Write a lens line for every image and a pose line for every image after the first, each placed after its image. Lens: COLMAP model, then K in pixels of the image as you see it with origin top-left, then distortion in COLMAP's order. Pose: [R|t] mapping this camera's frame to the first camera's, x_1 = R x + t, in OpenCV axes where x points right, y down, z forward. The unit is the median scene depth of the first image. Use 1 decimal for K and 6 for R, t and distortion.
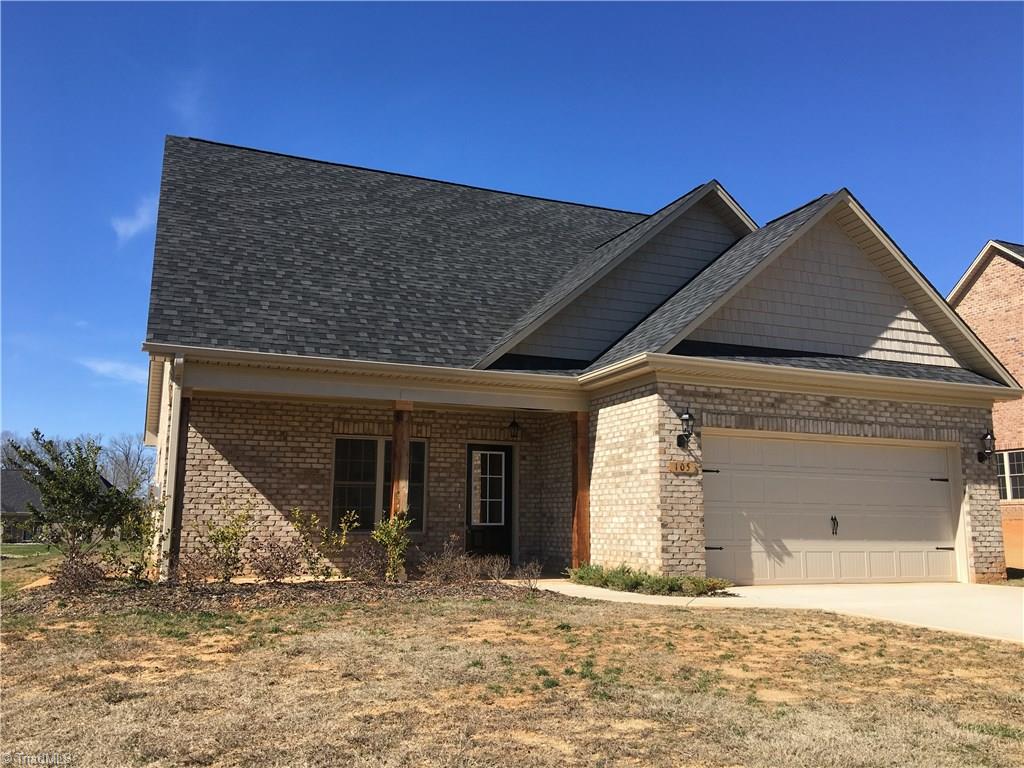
lens RADIAL K [[870.3, 0, 529.4], [0, 870.3, 377.2], [0, 0, 1]] dist [0.071801, -0.107959]
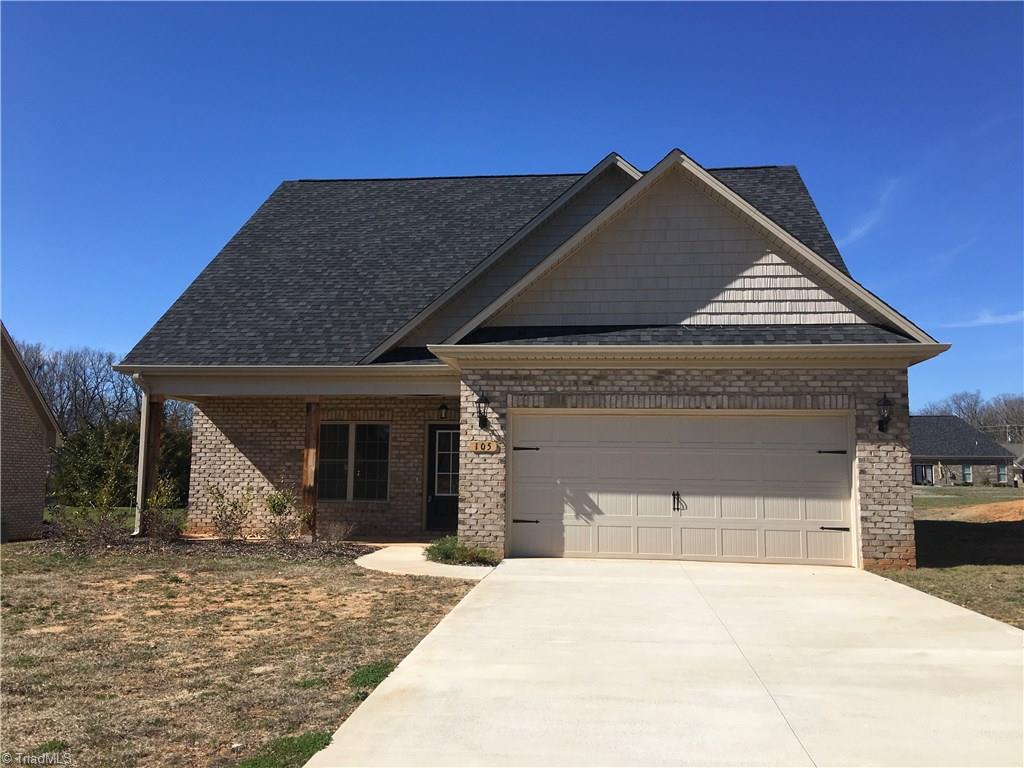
lens RADIAL K [[870.3, 0, 532.3], [0, 870.3, 381.0], [0, 0, 1]] dist [0.071801, -0.107959]
pose [[0.869203, -0.050574, -0.491863, 0.669825], [0.074829, 0.996753, 0.029747, -0.004623], [0.488761, -0.062662, 0.870164, 0.085442]]
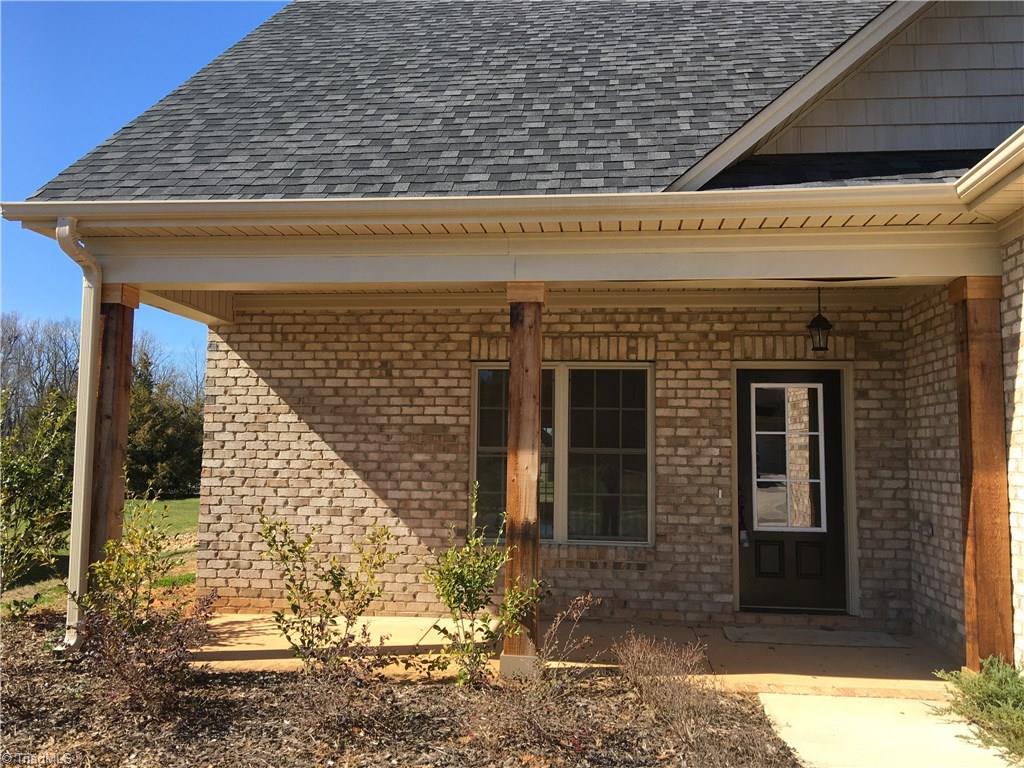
lens RADIAL K [[870.3, 0, 520.7], [0, 870.3, 379.4], [0, 0, 1]] dist [0.071801, -0.107959]
pose [[0.869875, -0.038167, -0.491794, 0.074646], [0.074303, 0.995765, 0.054146, 0.049718], [0.487644, -0.083642, 0.869027, 0.549166]]
